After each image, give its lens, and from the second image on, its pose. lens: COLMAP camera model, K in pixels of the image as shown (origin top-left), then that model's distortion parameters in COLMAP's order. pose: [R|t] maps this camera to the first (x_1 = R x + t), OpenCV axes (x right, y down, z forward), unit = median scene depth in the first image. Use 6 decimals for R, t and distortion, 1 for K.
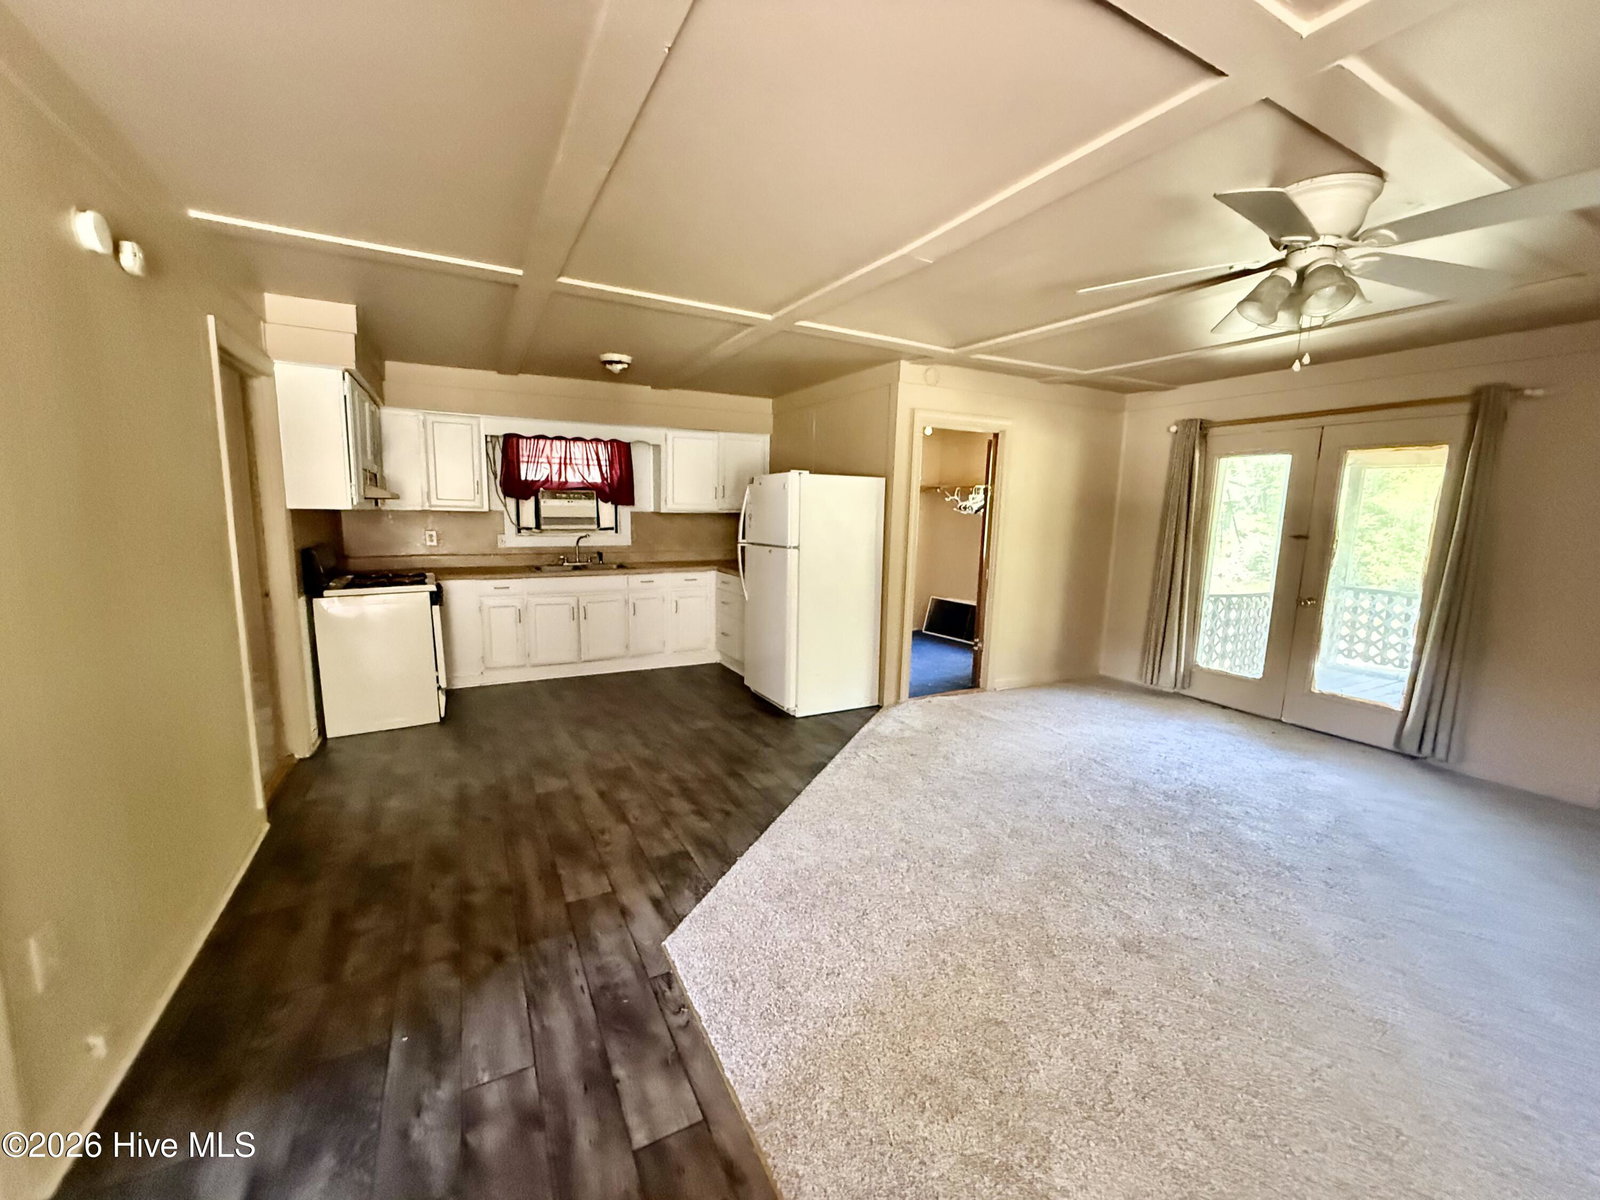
lens RADIAL K [[633.9, 0, 796.5], [0, 633.9, 602.9], [0, 0, 1]] dist [-0.009026, 0.001722]
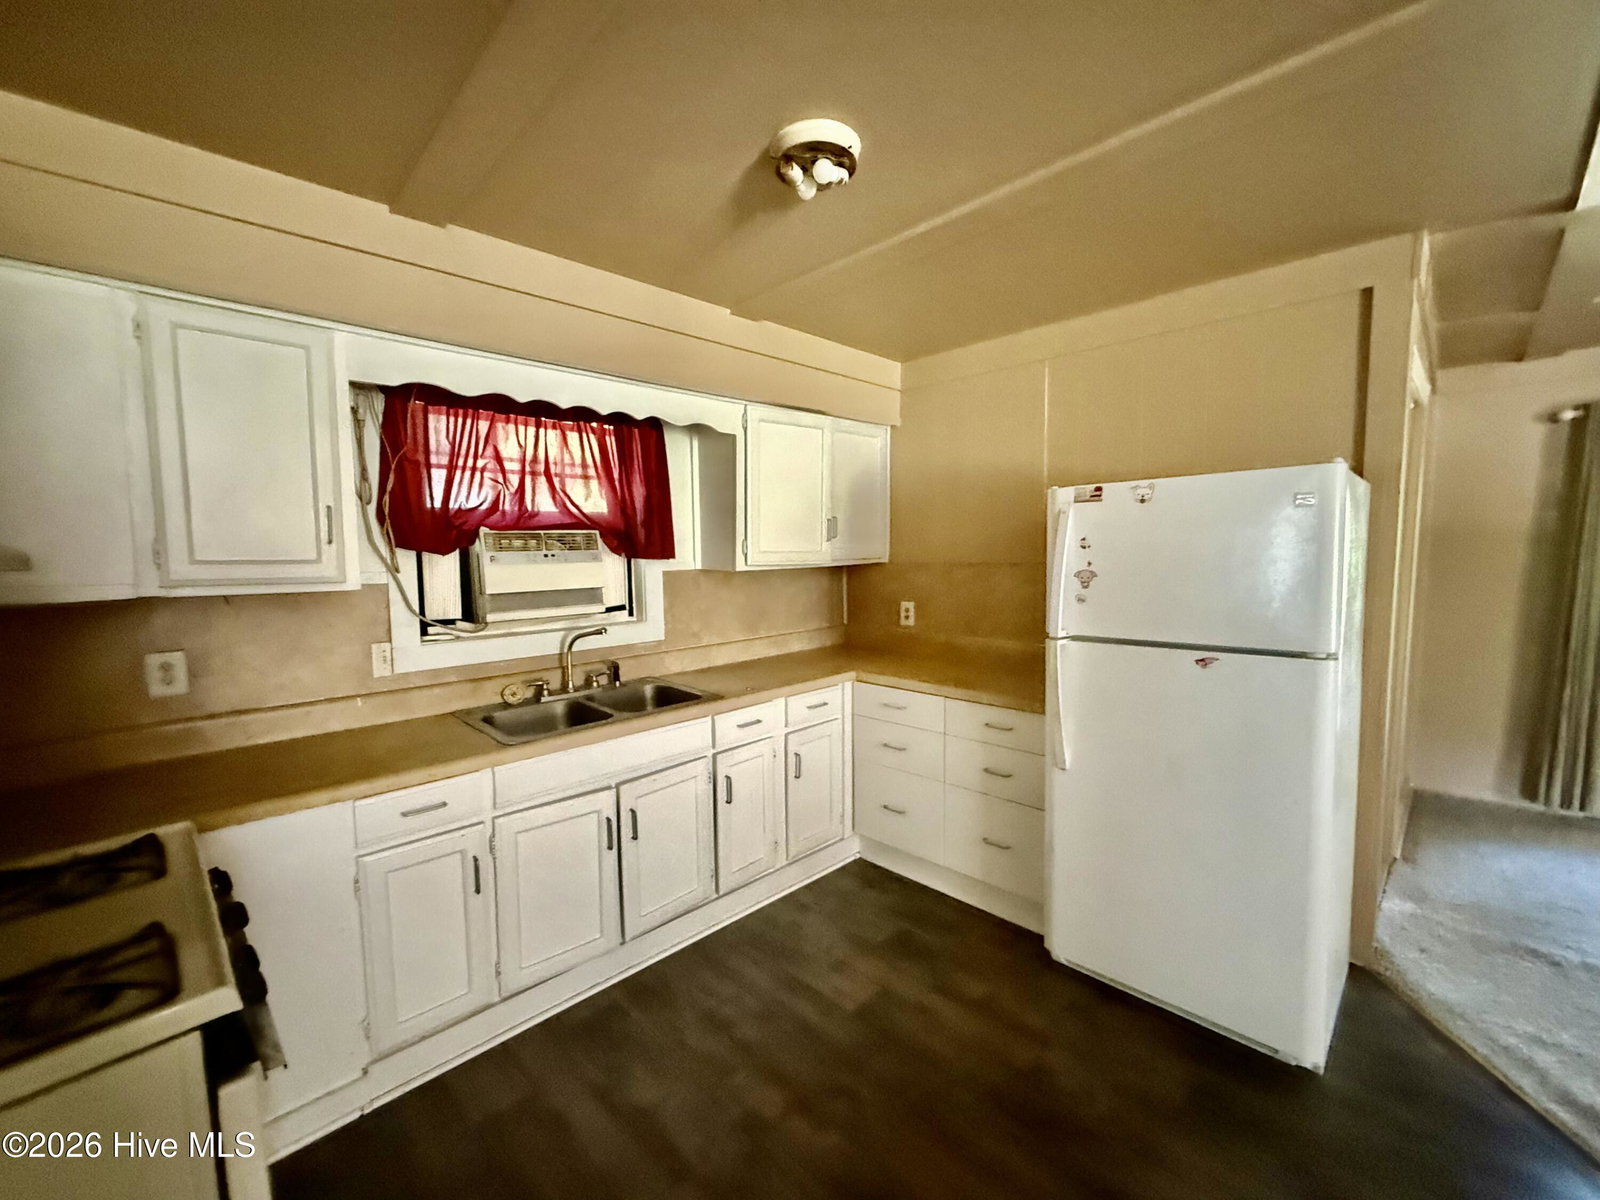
lens RADIAL K [[633.9, 0, 795.6], [0, 633.9, 599.4], [0, 0, 1]] dist [-0.009026, 0.001722]
pose [[0.959700, -0.053701, 0.275849, -0.385975], [0.070862, 0.996097, -0.052620, -0.114952], [-0.271946, 0.070047, 0.959760, 0.645208]]
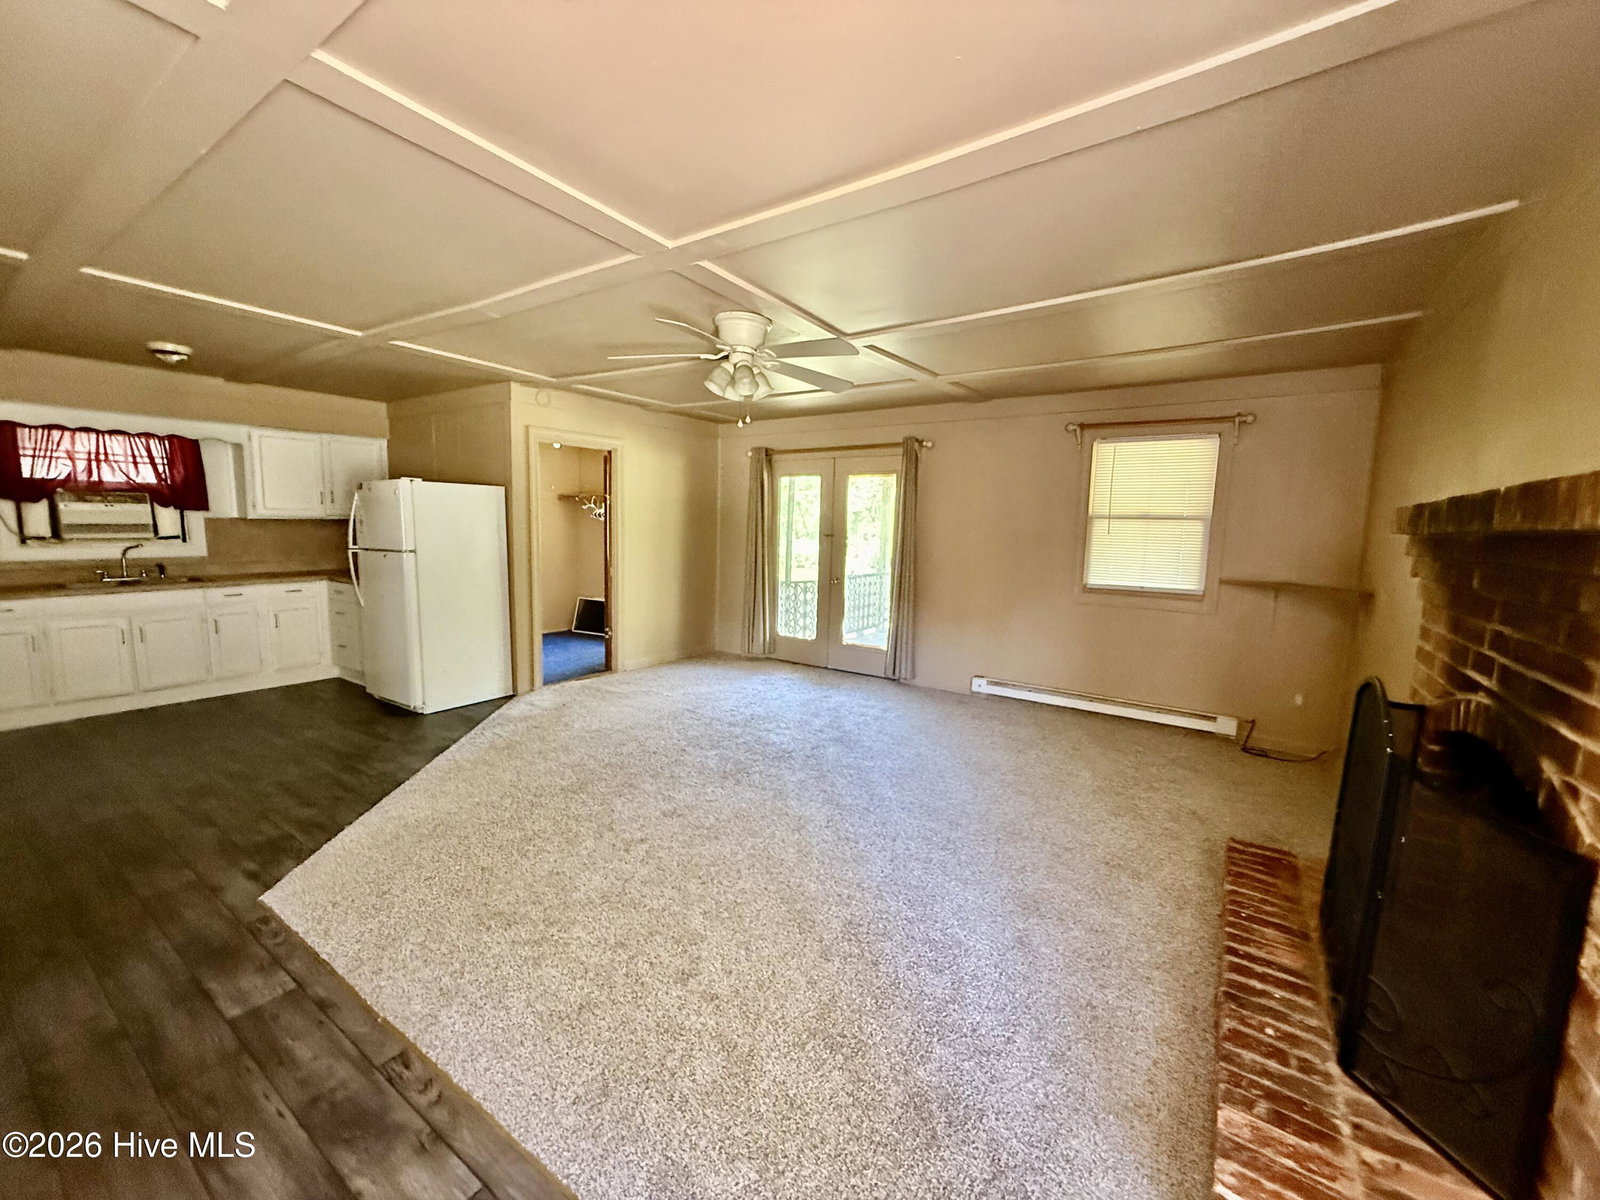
lens RADIAL K [[633.9, 0, 797.7], [0, 633.9, 602.0], [0, 0, 1]] dist [-0.009026, 0.001722]
pose [[0.881345, -0.059815, 0.468672, 0.060448], [0.066592, 0.997778, 0.002116, 0.032917], [-0.467757, 0.029345, 0.883370, -0.195414]]
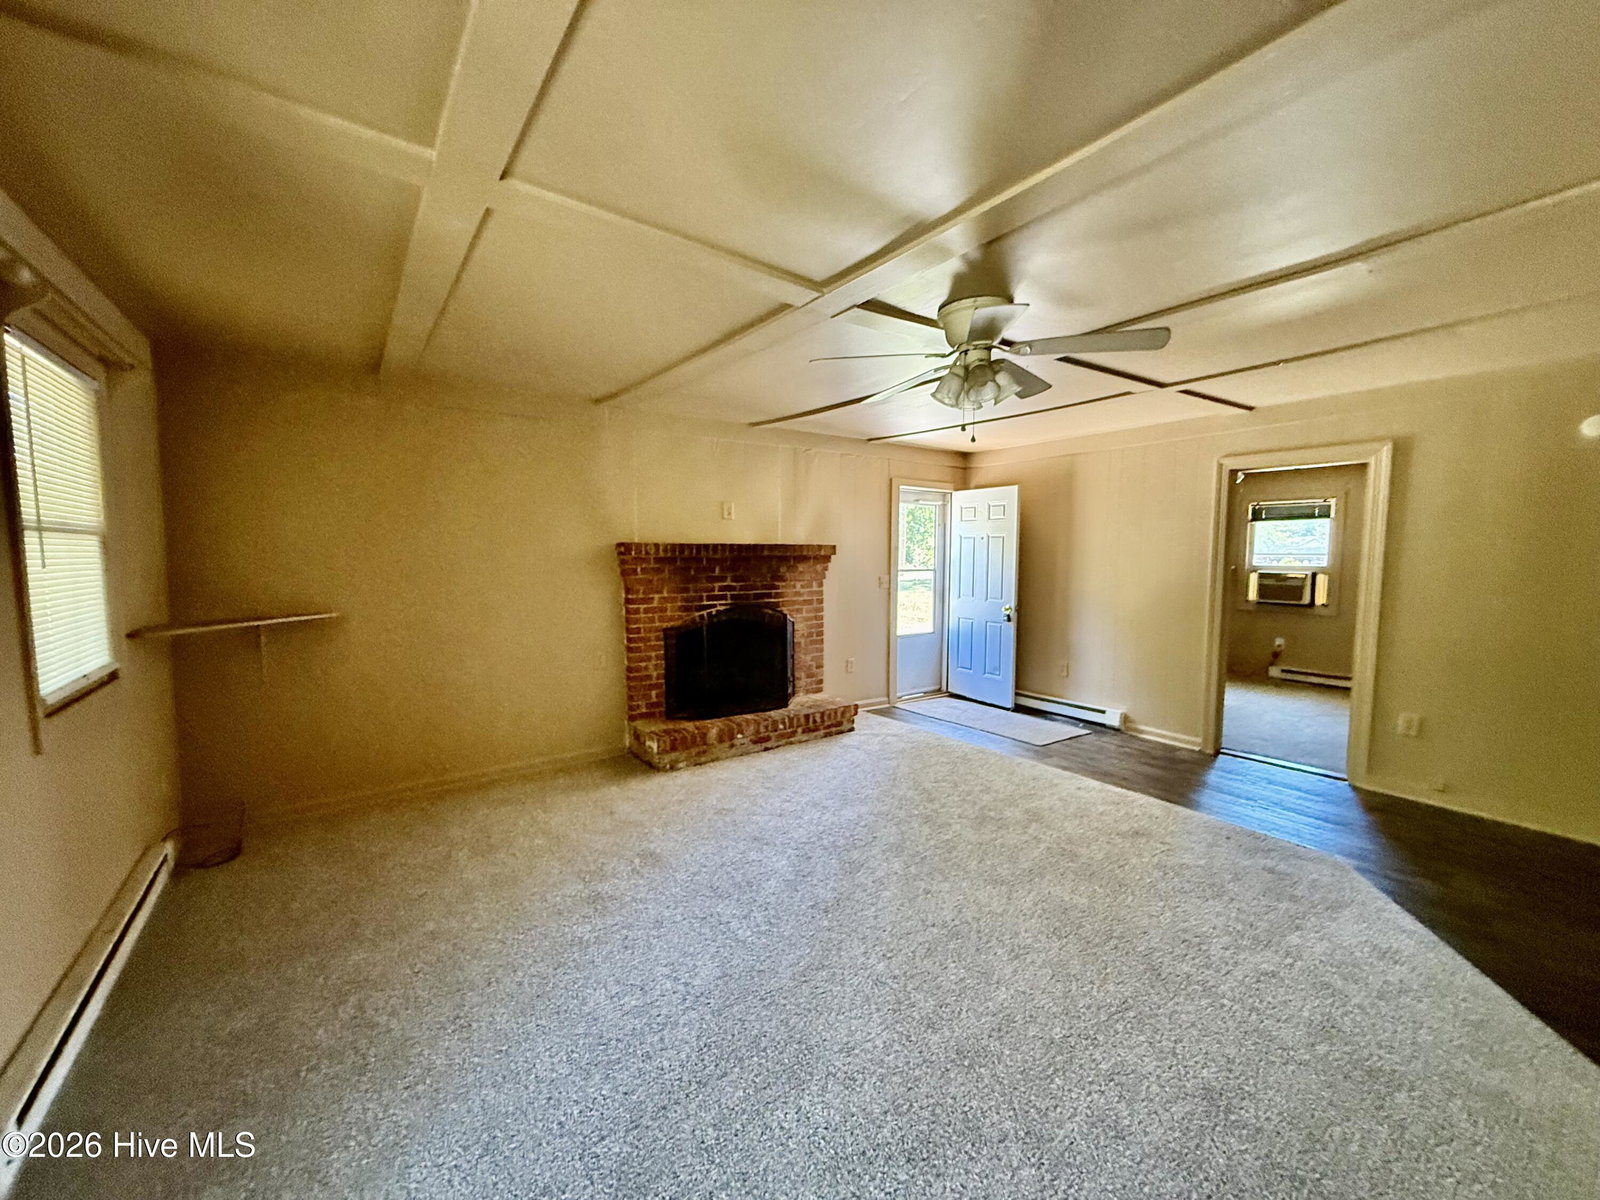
lens RADIAL K [[633.9, 0, 796.3], [0, 633.9, 605.3], [0, 0, 1]] dist [-0.009026, 0.001722]
pose [[-0.989351, -0.015305, -0.144743, 0.539756], [-0.047416, 0.974099, 0.221097, -0.129492], [0.137610, 0.225605, -0.964451, 0.922076]]
